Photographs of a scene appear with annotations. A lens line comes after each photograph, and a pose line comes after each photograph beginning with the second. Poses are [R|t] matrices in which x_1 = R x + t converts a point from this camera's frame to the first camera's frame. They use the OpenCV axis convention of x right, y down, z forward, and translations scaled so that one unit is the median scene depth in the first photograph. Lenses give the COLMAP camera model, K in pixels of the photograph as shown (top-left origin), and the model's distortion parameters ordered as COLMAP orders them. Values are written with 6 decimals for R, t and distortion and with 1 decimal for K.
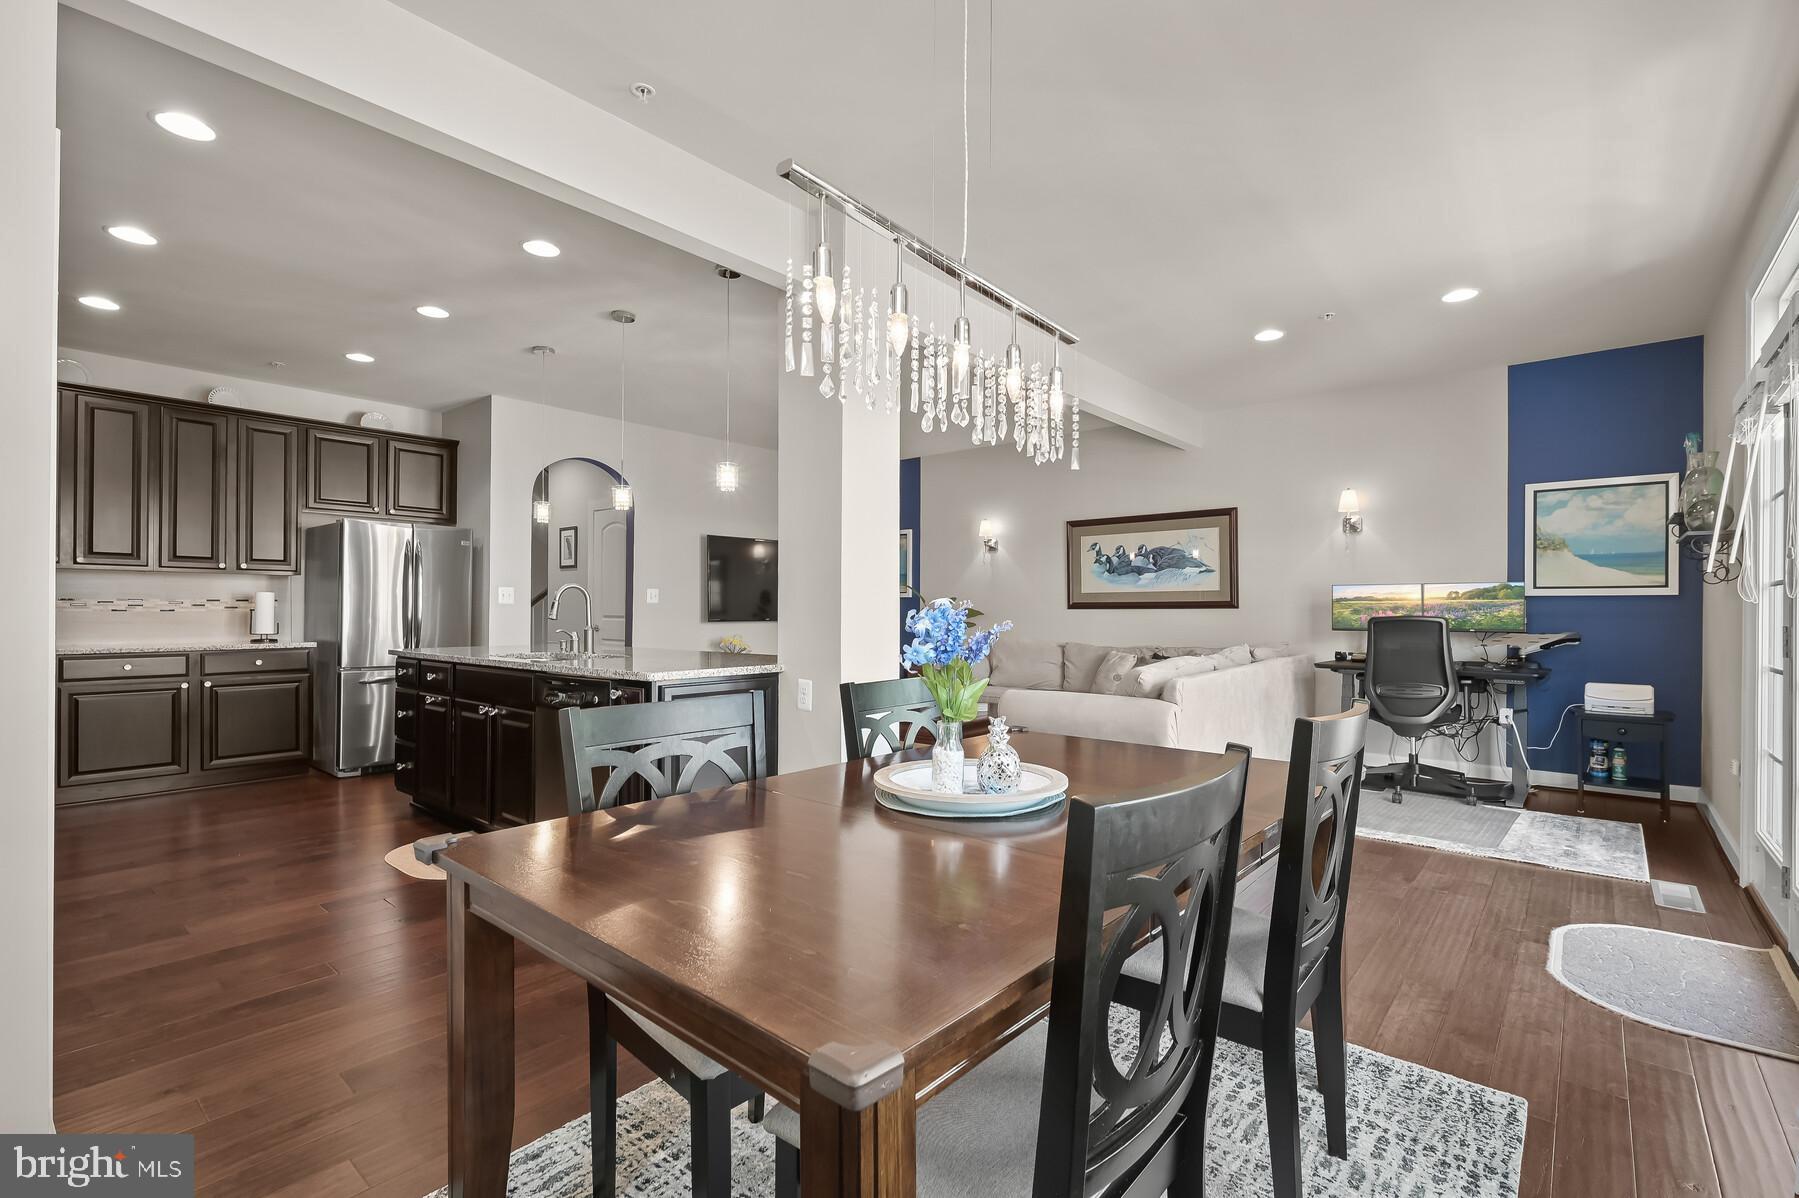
lens RADIAL K [[805.4, 0, 902.4], [0, 805.4, 600.5], [0, 0, 1]] dist [-0.002901, 0.000231]
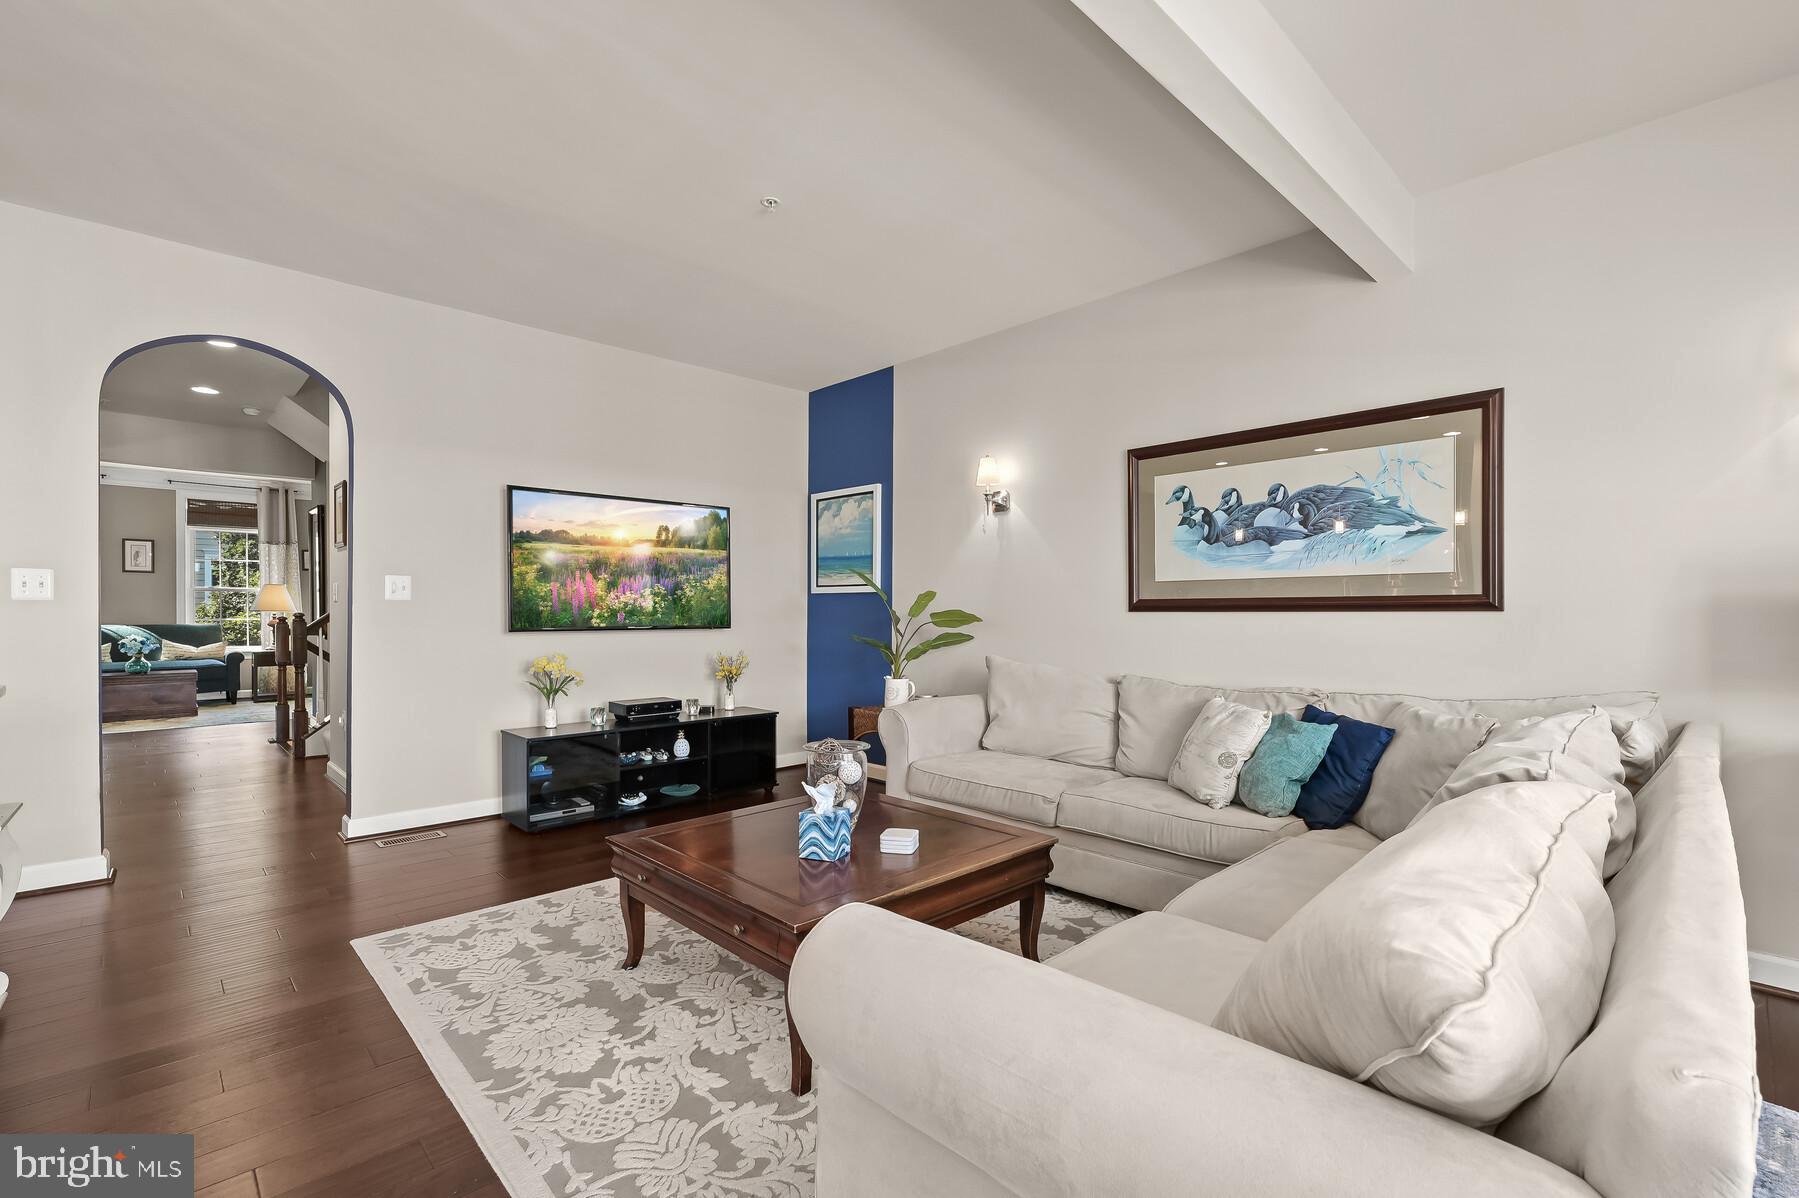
lens RADIAL K [[805.4, 0, 897.2], [0, 805.4, 612.8], [0, 0, 1]] dist [-0.002901, 0.000231]
pose [[0.993278, 0.001962, -0.115737, 0.140622], [-0.000222, 0.999887, 0.015048, 0.004080], [0.115753, -0.014921, 0.993166, 0.550954]]
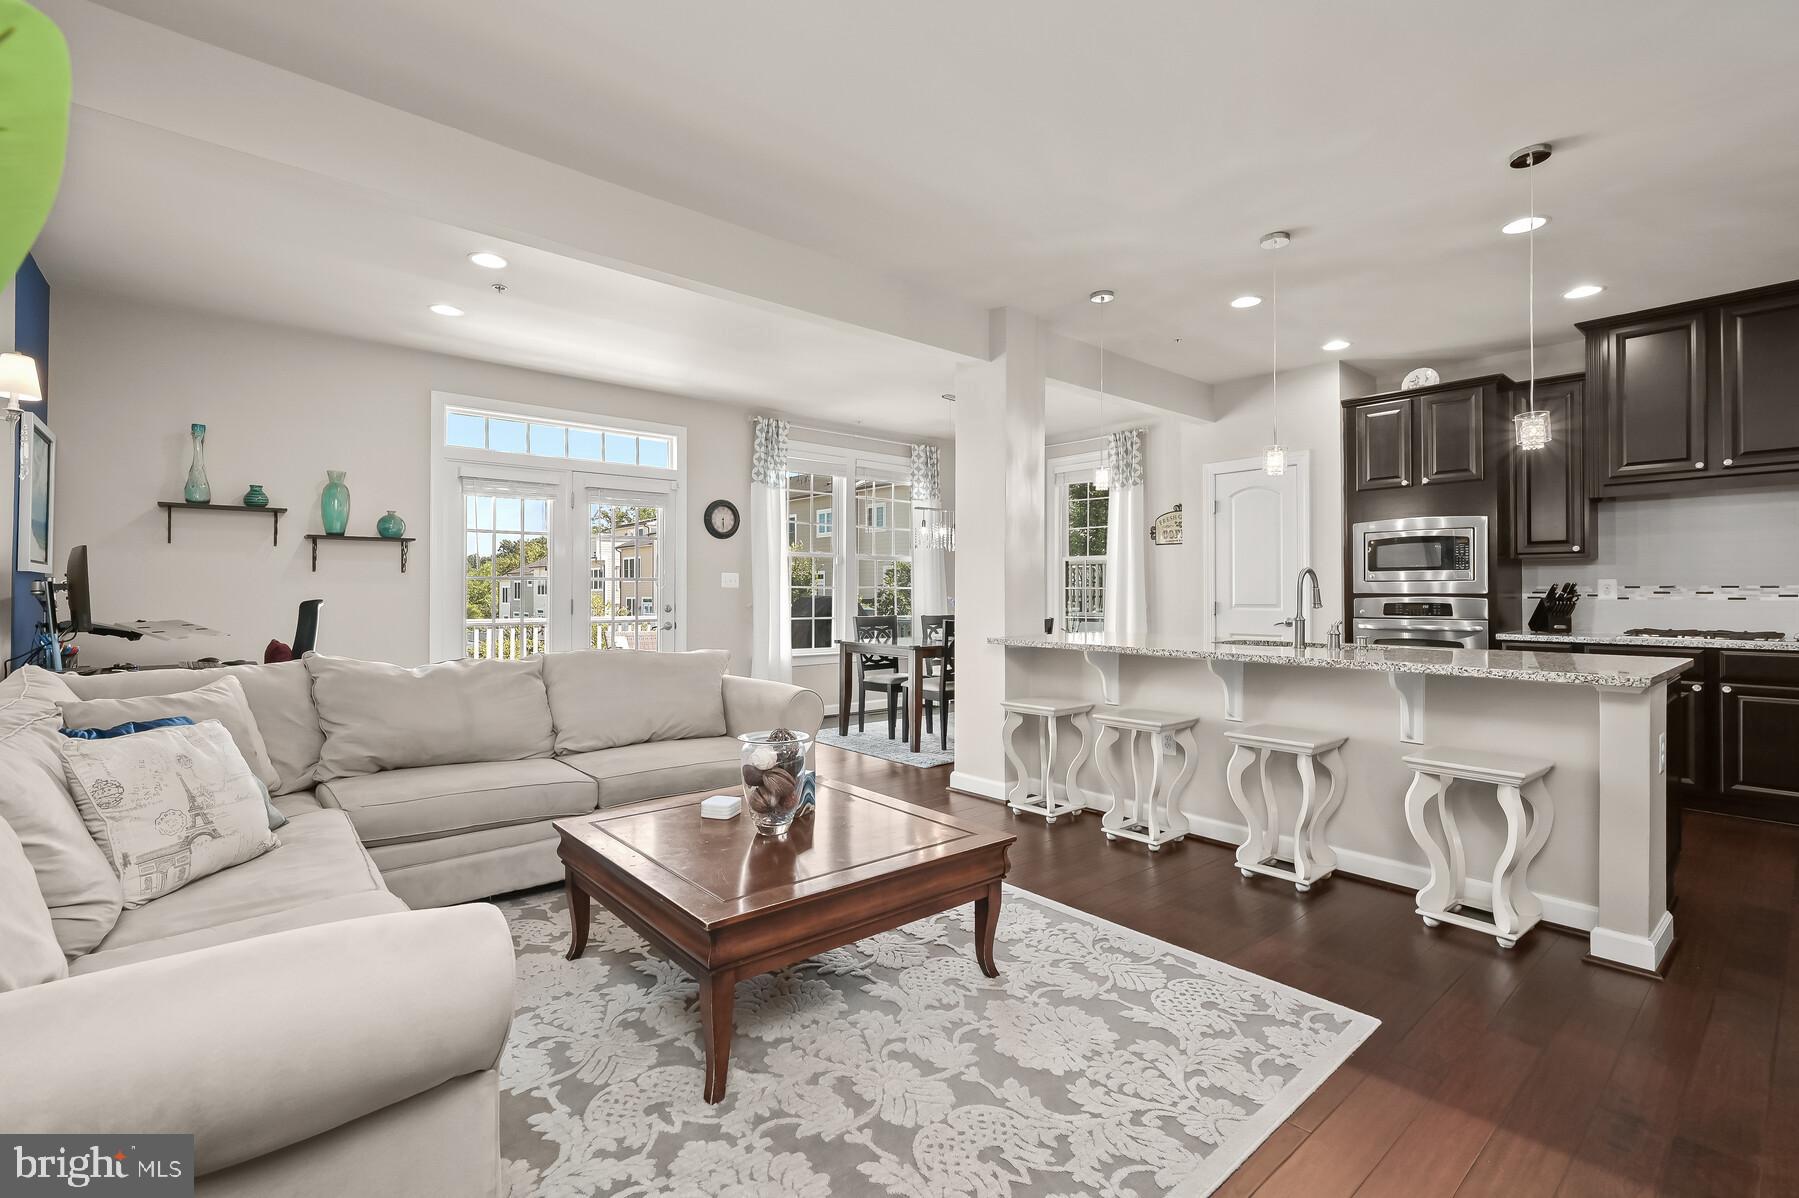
lens RADIAL K [[805.4, 0, 900.2], [0, 805.4, 586.6], [0, 0, 1]] dist [-0.002901, 0.000231]
pose [[-0.987133, -0.004897, 0.159823, -0.079850], [-0.007665, 0.999831, -0.016704, 0.013728], [-0.159715, -0.017714, -0.987004, 1.379287]]
